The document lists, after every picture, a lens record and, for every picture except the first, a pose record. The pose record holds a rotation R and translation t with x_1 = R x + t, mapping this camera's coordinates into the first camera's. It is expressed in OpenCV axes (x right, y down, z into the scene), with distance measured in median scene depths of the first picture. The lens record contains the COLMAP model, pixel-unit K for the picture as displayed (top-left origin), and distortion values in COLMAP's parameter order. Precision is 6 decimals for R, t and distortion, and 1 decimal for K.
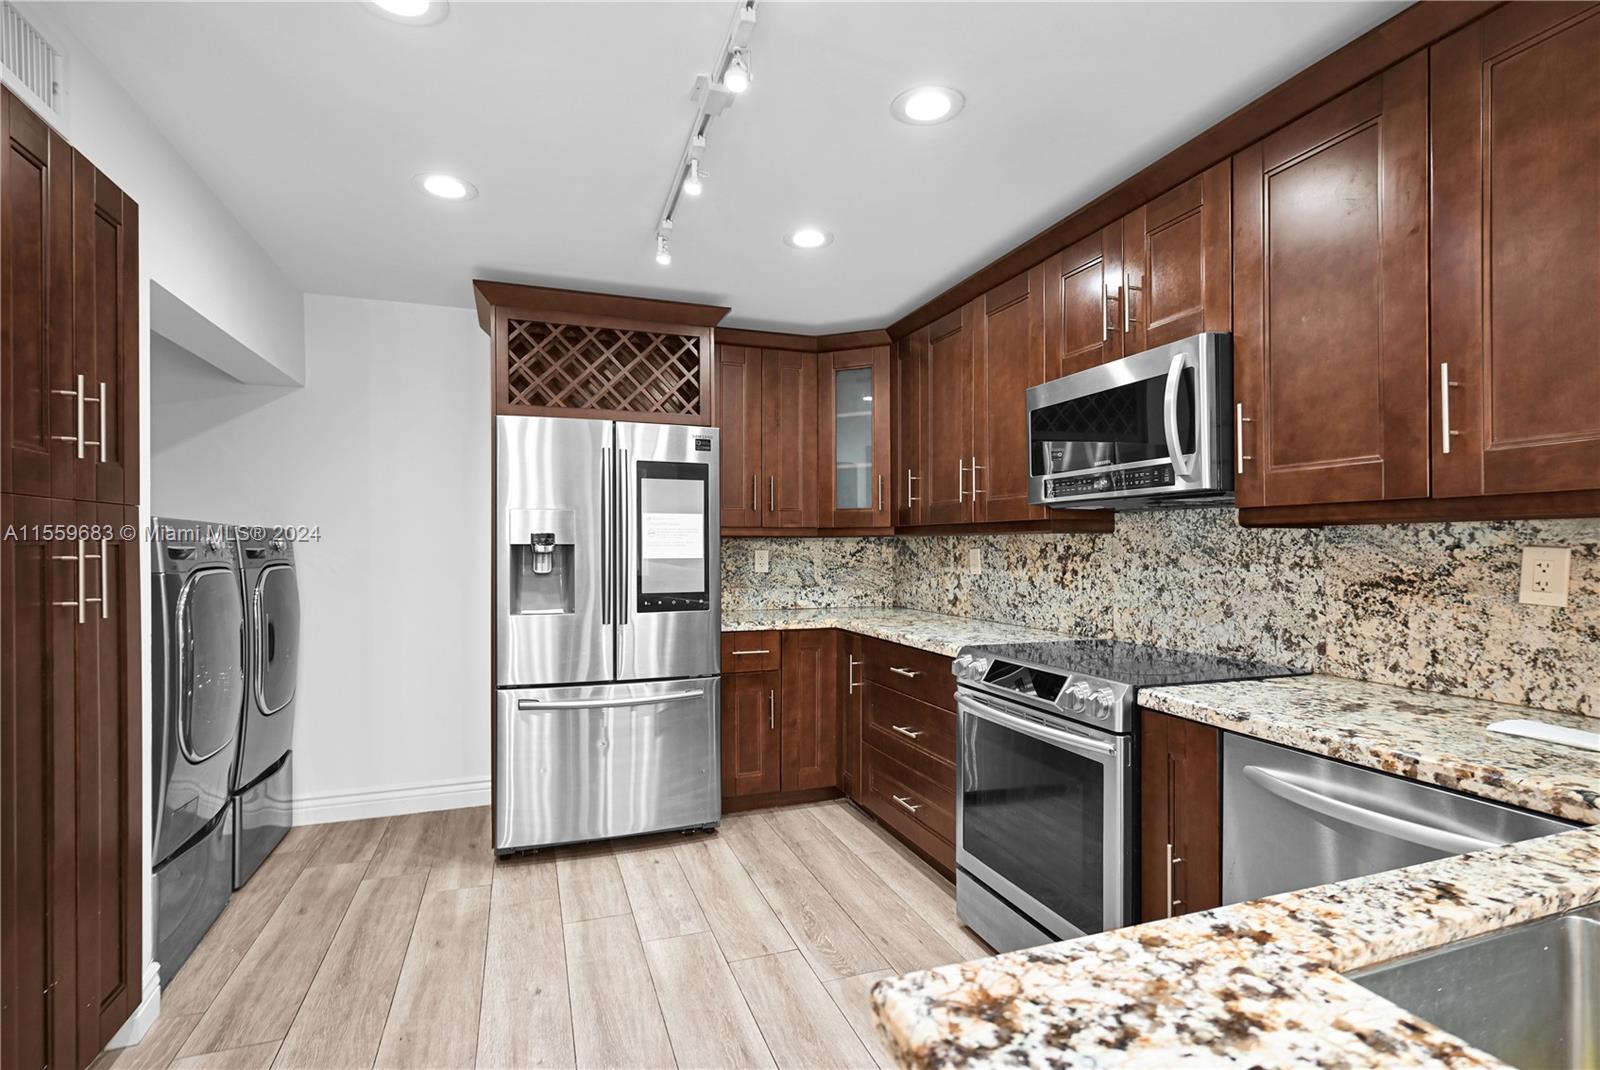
lens RADIAL K [[760.1, 0, 807.9], [0, 760.1, 549.9], [0, 0, 1]] dist [-0.000360, -0.000071]
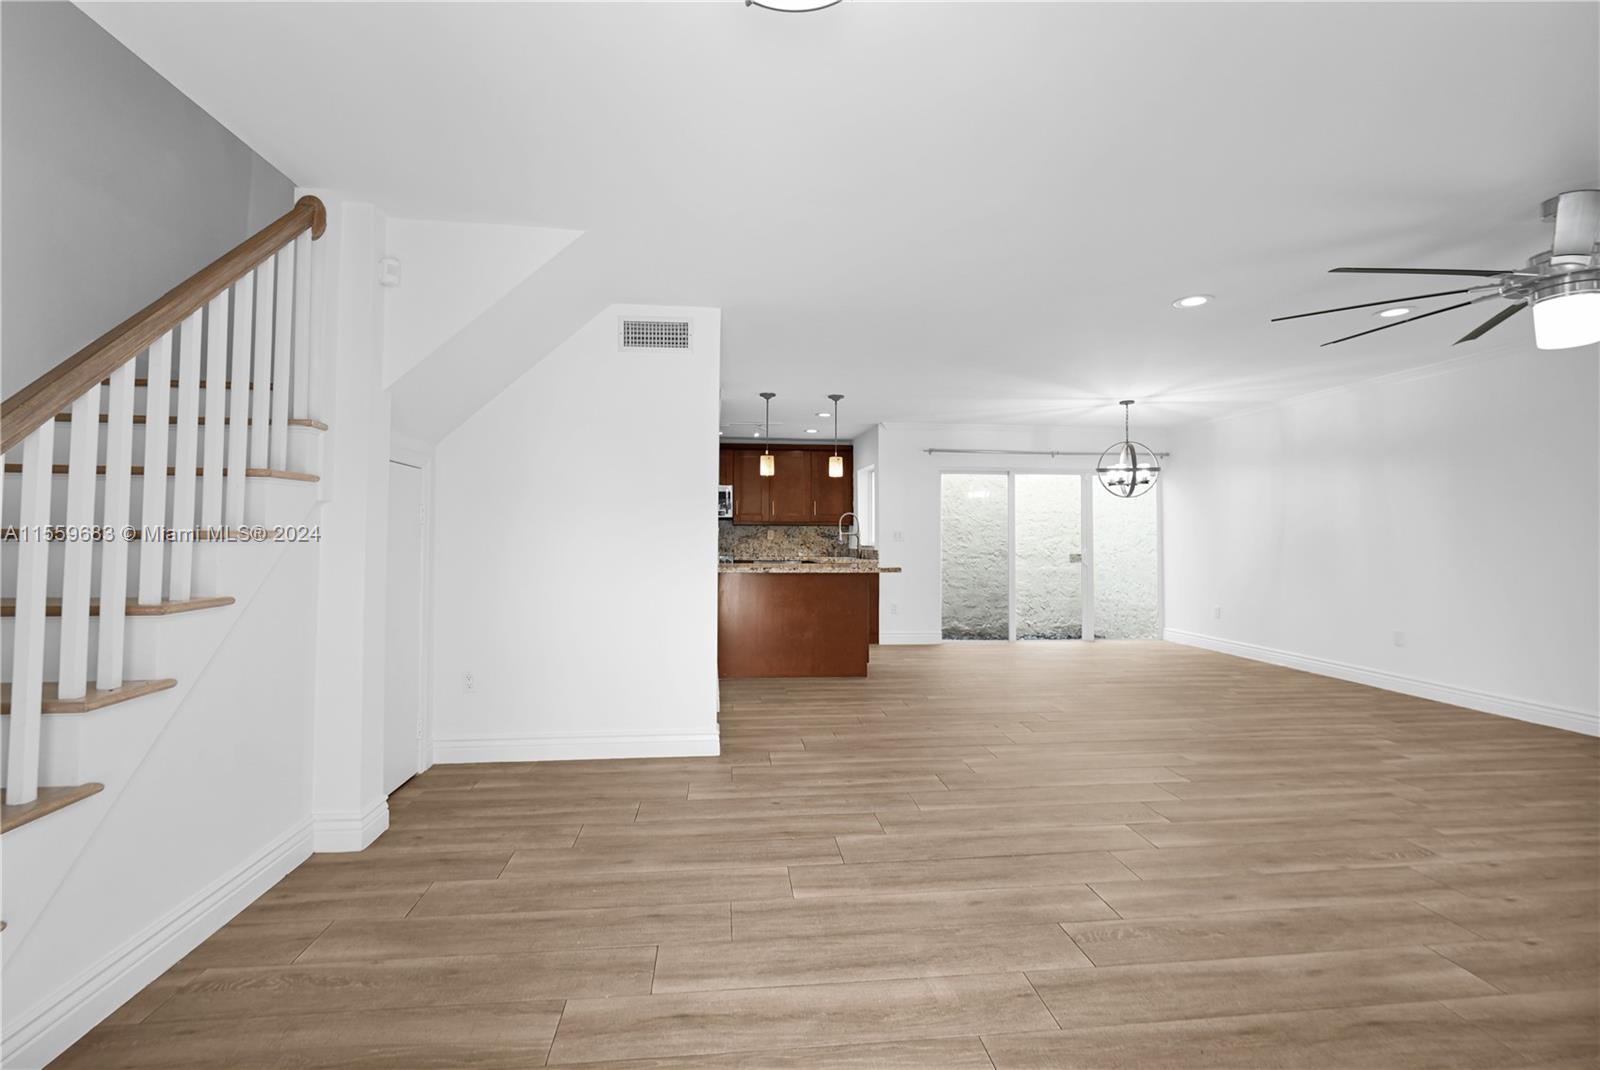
lens RADIAL K [[731.8, 0, 794.7], [0, 731.8, 516.0], [0, 0, 1]] dist [-0.001945, -0.000239]
pose [[0.243911, 0.028455, 0.969380, -2.868788], [0.001953, 0.999553, -0.029832, 0.035614], [-0.969796, 0.009170, 0.243746, -0.395742]]
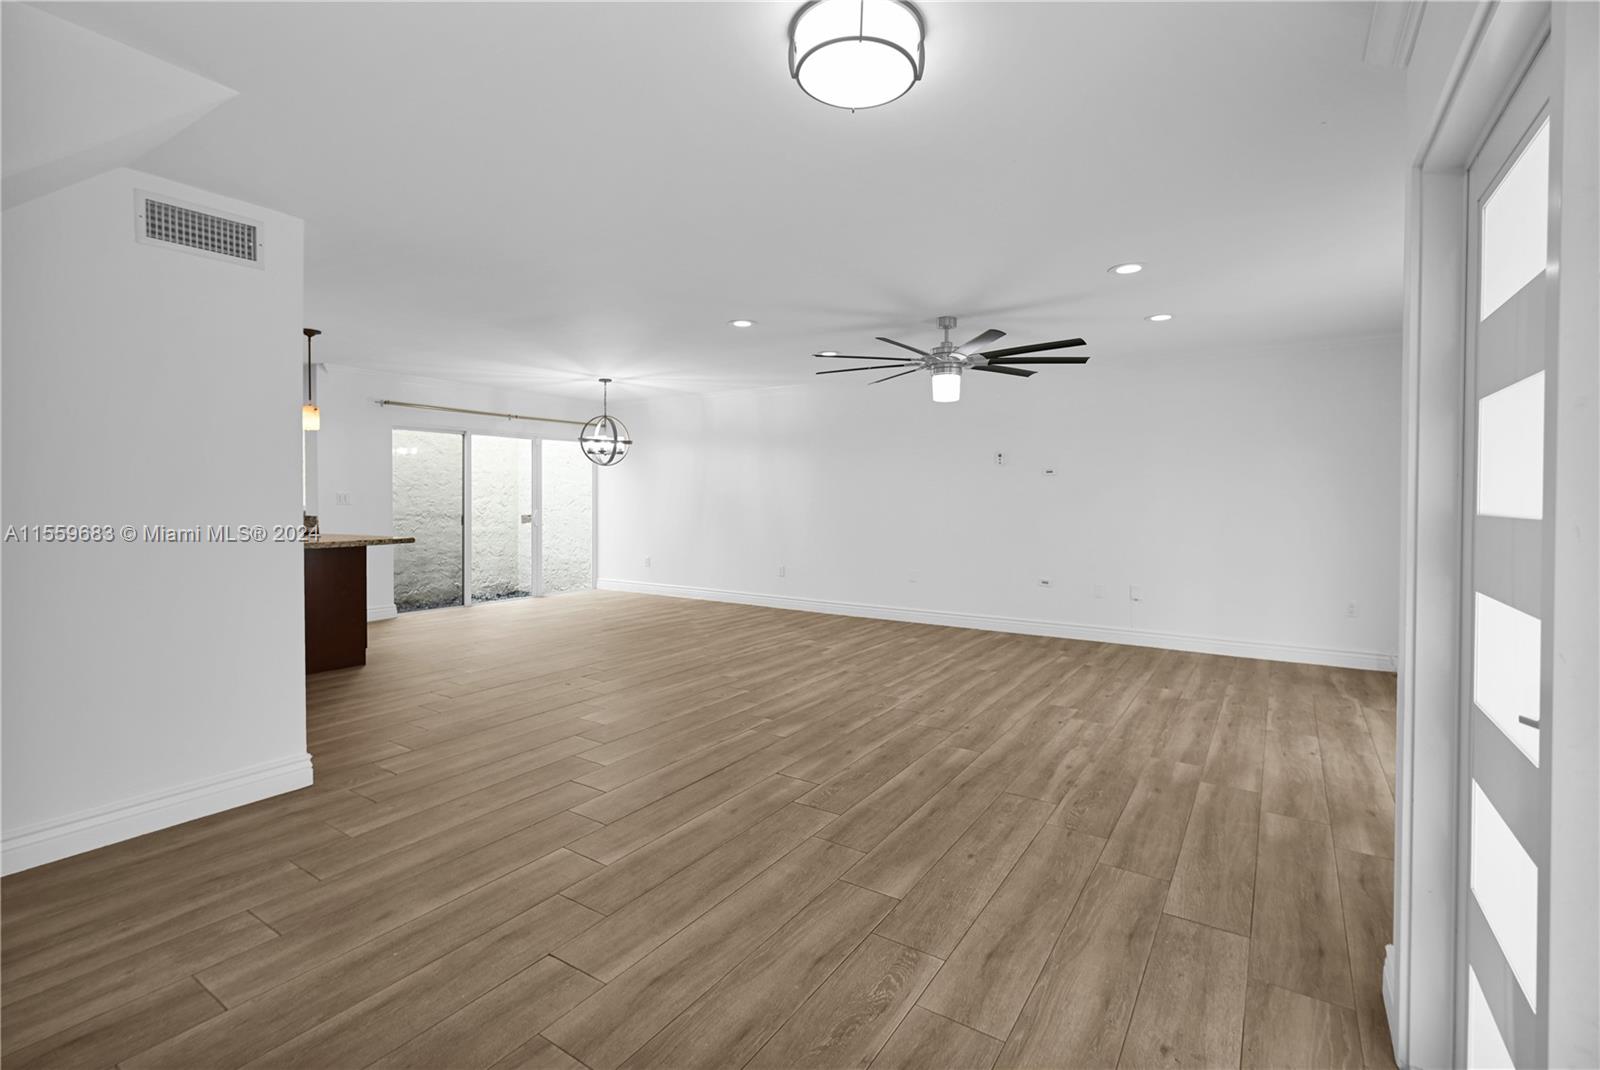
lens RADIAL K [[735.6, 0, 799.3], [0, 735.6, 499.4], [0, 0, 1]] dist [0.001712, -0.000754]
pose [[-0.595666, -0.010737, 0.803161, -2.885803], [-0.002085, 0.999928, 0.011820, -0.003558], [-0.803230, 0.005366, -0.595645, 0.184196]]
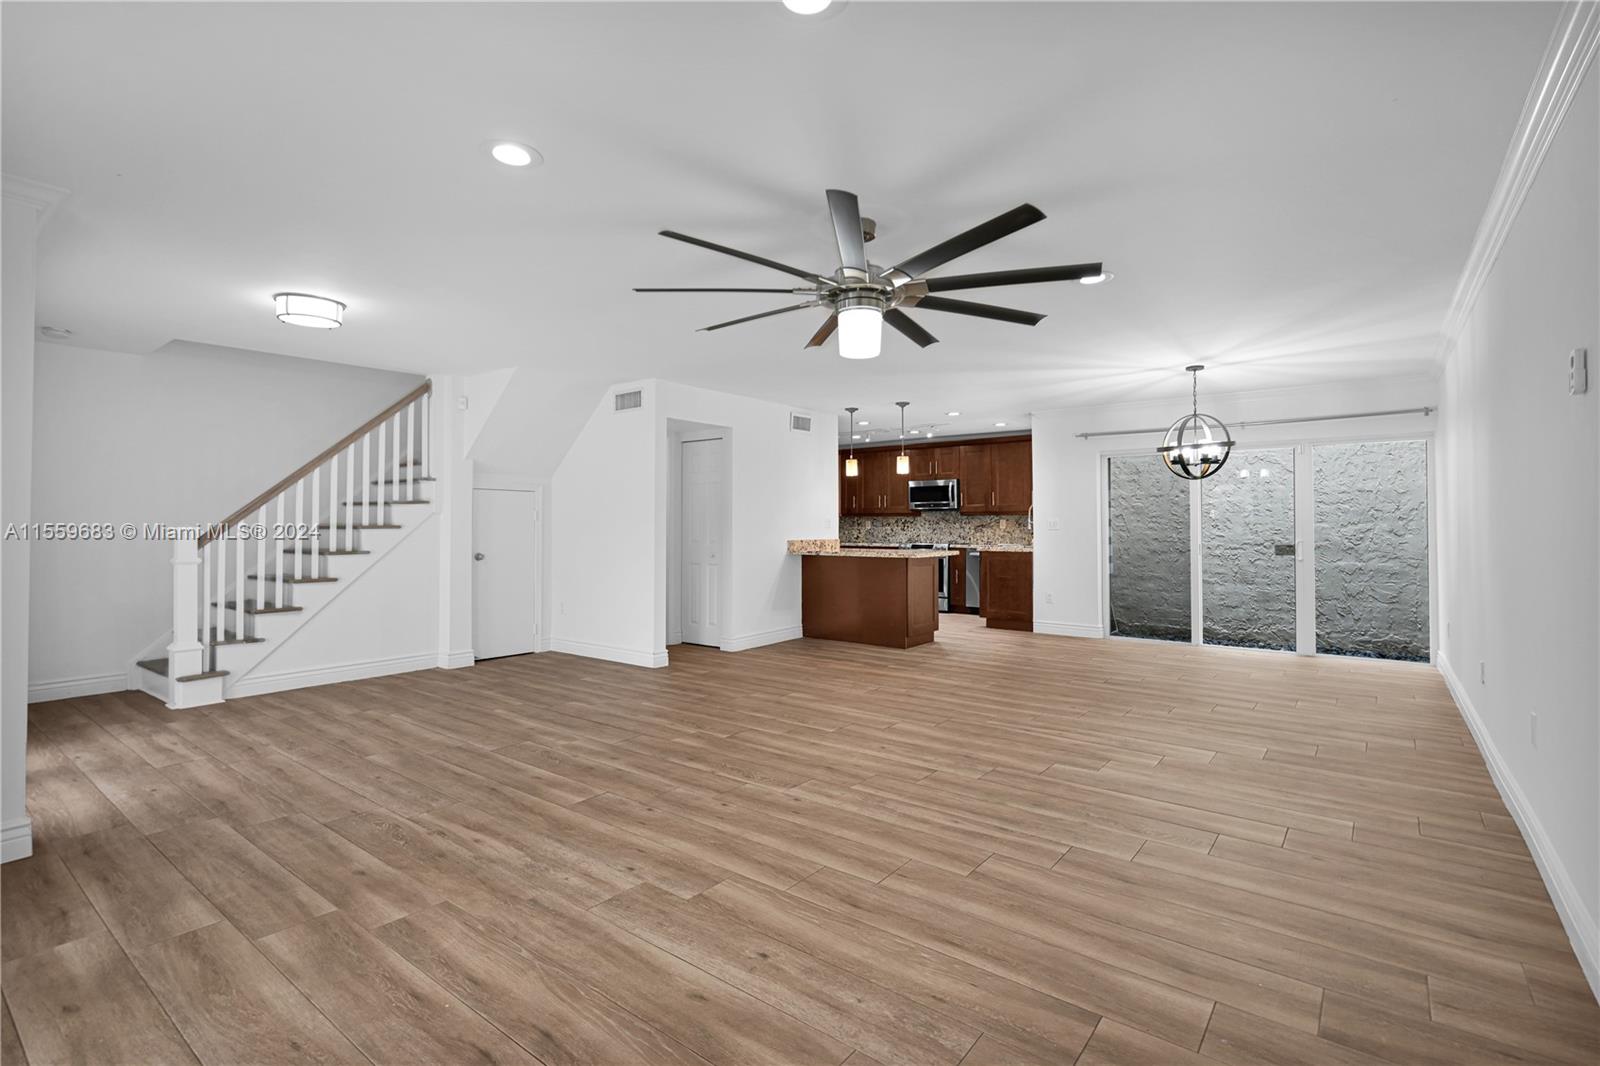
lens RADIAL K [[743.4, 0, 801.1], [0, 743.4, 507.1], [0, 0, 1]] dist [-0.000074, -0.000429]
pose [[0.847097, 0.012963, 0.531280, -2.320134], [0.001848, 0.999625, -0.027338, 0.036398], [-0.531435, 0.024140, 0.846755, -2.083166]]
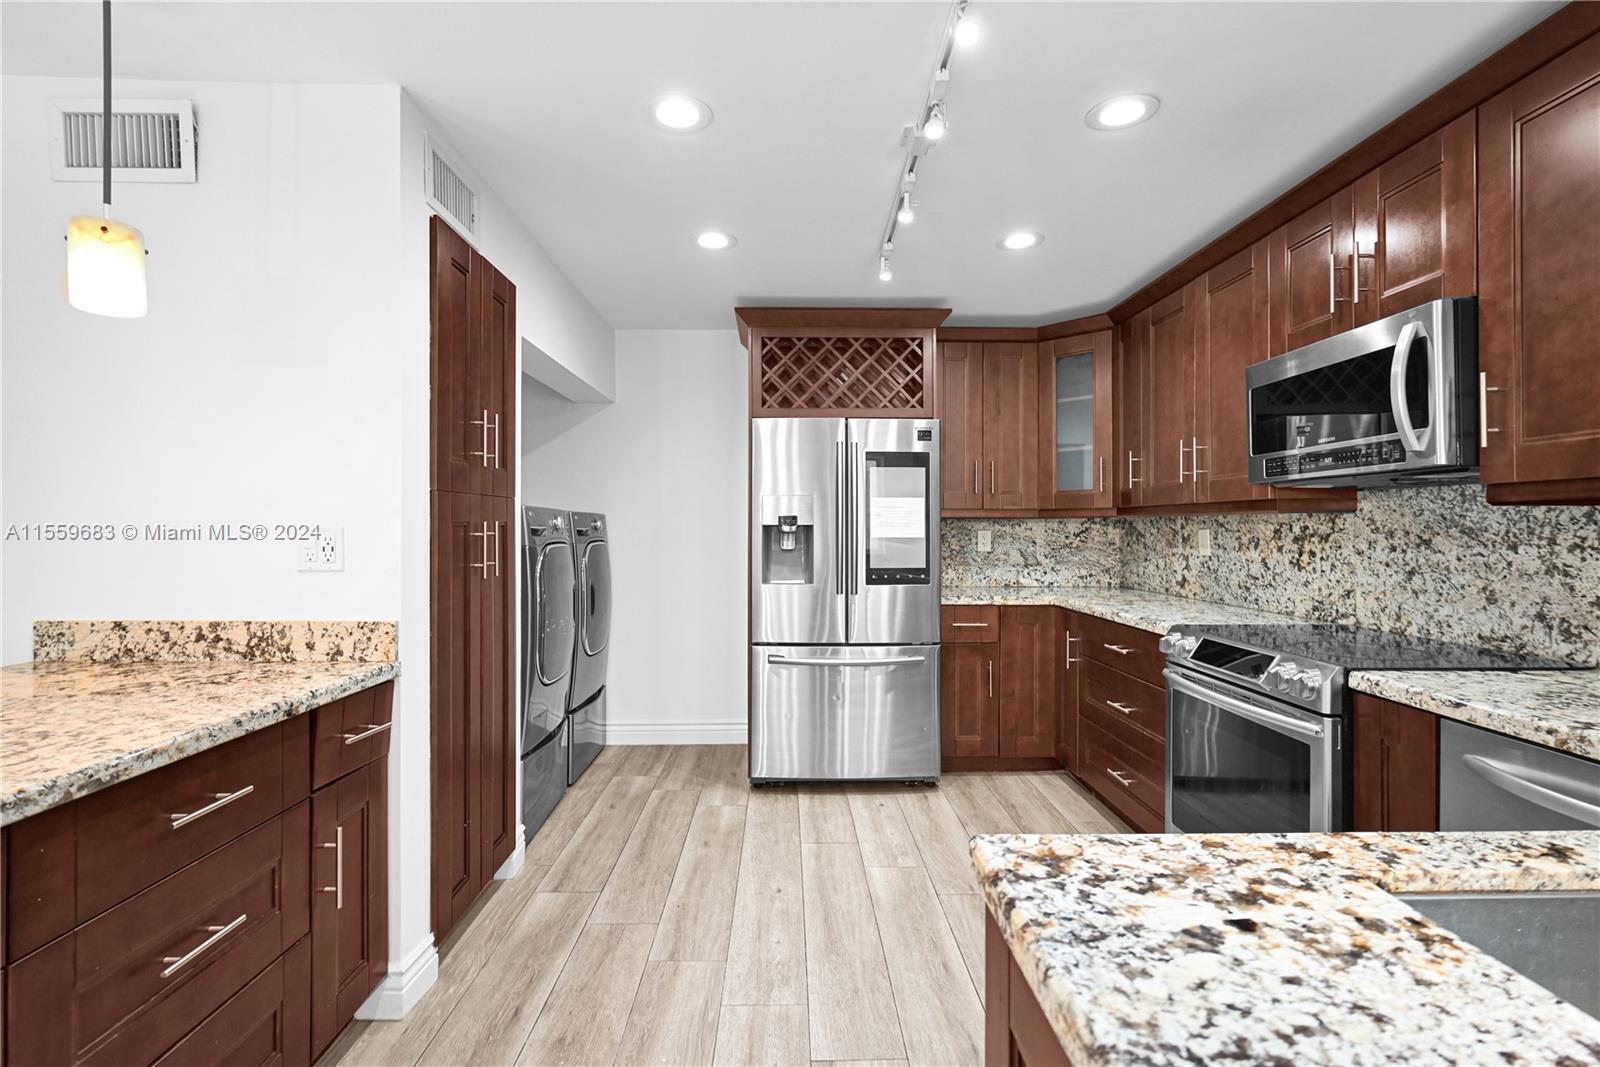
lens RADIAL K [[731.1, 0, 806.6], [0, 731.1, 528.2], [0, 0, 1]] dist [-0.000448, 0.000060]
pose [[0.947255, -0.000039, -0.320480, 0.049318], [-0.001328, 0.999991, -0.004046, 0.002095], [0.320477, 0.004258, 0.947247, -0.079349]]
